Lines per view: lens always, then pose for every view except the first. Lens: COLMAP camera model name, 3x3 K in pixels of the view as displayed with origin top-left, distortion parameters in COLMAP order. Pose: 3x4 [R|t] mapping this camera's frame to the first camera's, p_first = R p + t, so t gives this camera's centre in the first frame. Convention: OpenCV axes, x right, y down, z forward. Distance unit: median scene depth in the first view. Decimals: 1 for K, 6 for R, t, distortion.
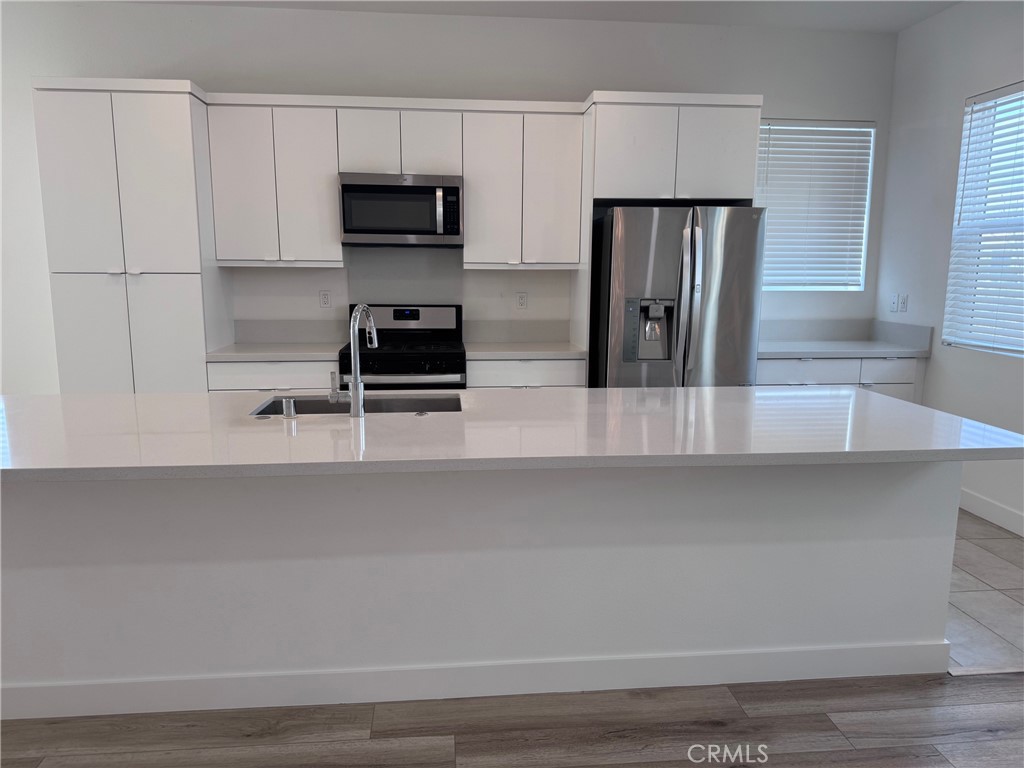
lens RADIAL K [[719.6, 0, 509.9], [0, 719.6, 388.0], [0, 0, 1]] dist [0.056076, -0.074783]
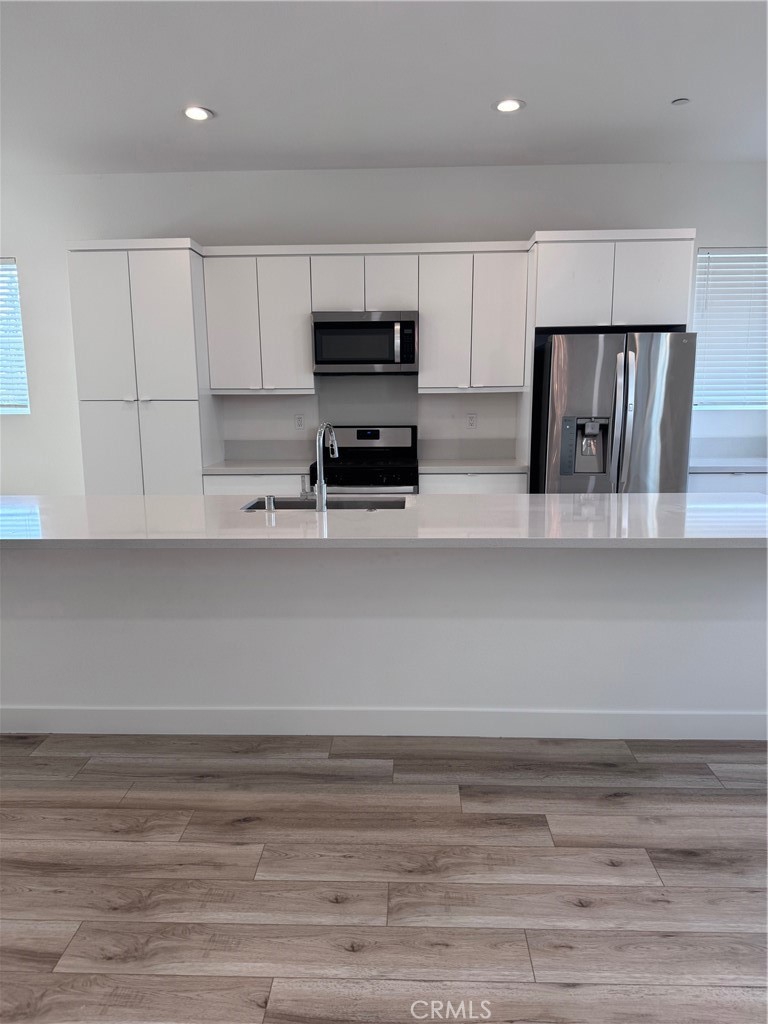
lens RADIAL K [[719.6, 0, 380.7], [0, 719.6, 513.7], [0, 0, 1]] dist [0.056076, -0.074783]
pose [[0.990281, 0.009051, -0.138783, 0.037776], [-0.009124, 0.999958, 0.000110, 0.024840], [0.138778, 0.001158, 0.990323, -0.132079]]
